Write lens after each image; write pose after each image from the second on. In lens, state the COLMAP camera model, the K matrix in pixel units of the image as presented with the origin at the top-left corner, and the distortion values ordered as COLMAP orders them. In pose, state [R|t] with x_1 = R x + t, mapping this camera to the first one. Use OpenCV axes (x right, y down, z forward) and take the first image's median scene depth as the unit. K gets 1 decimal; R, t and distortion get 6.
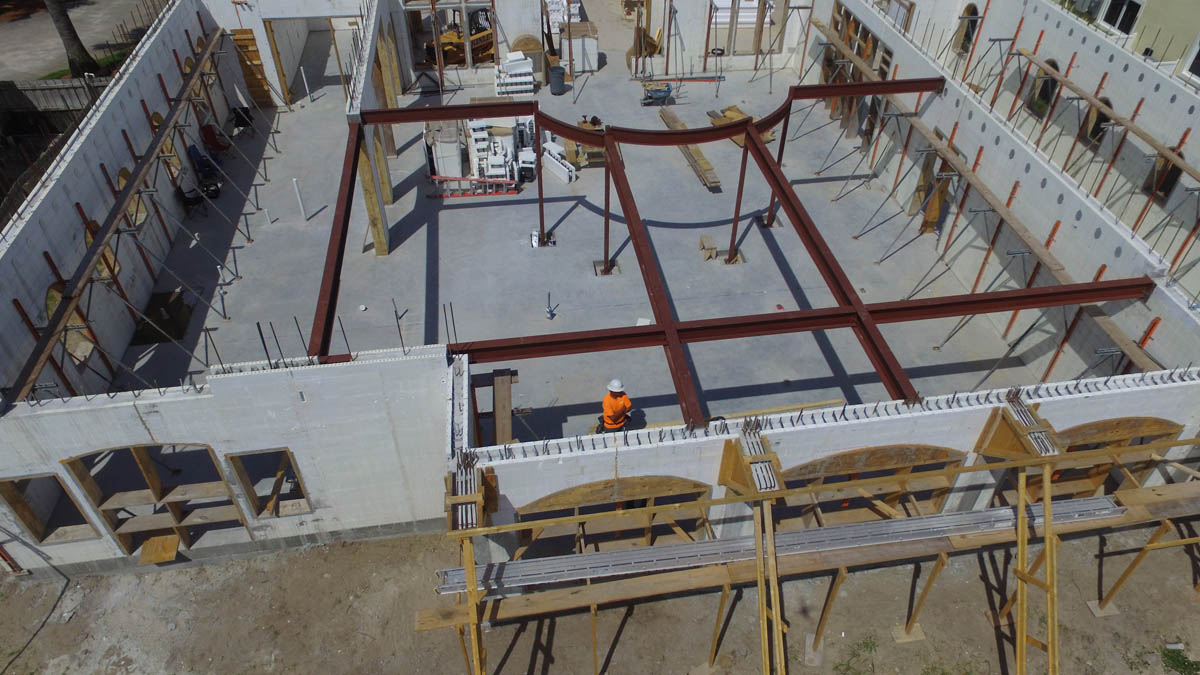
lens RADIAL K [[828.1, 0, 609.7], [0, 828.1, 369.1], [0, 0, 1]] dist [0.000512, 0.005852]
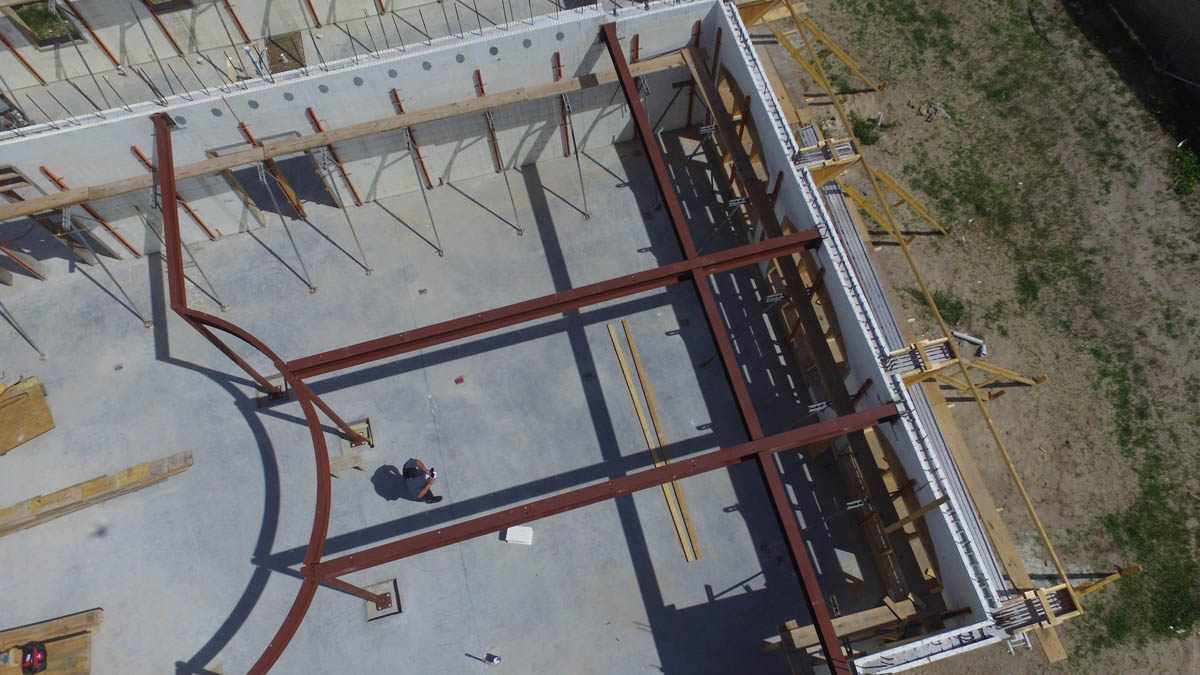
lens RADIAL K [[828.1, 0, 609.7], [0, 828.1, 369.1], [0, 0, 1]] dist [0.000512, 0.005852]
pose [[-0.132529, -0.925083, 0.355891, -0.110409], [0.660706, 0.185201, 0.727439, -0.601164], [-0.738853, 0.331546, 0.586663, 0.382040]]
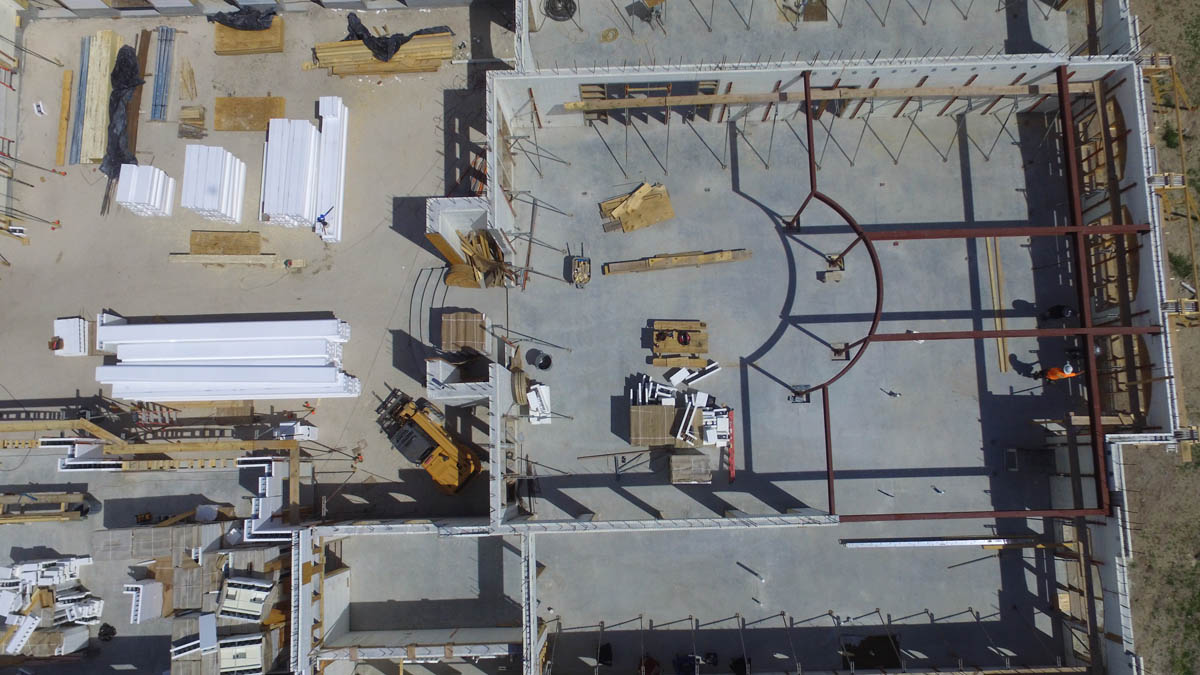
lens RADIAL K [[828.1, 0, 609.7], [0, 828.1, 369.1], [0, 0, 1]] dist [0.000512, 0.005852]
pose [[0.117367, -0.989001, 0.090013, -0.223417], [0.669742, 0.145752, 0.728150, -1.525315], [-0.733260, -0.025175, 0.679482, 0.351103]]
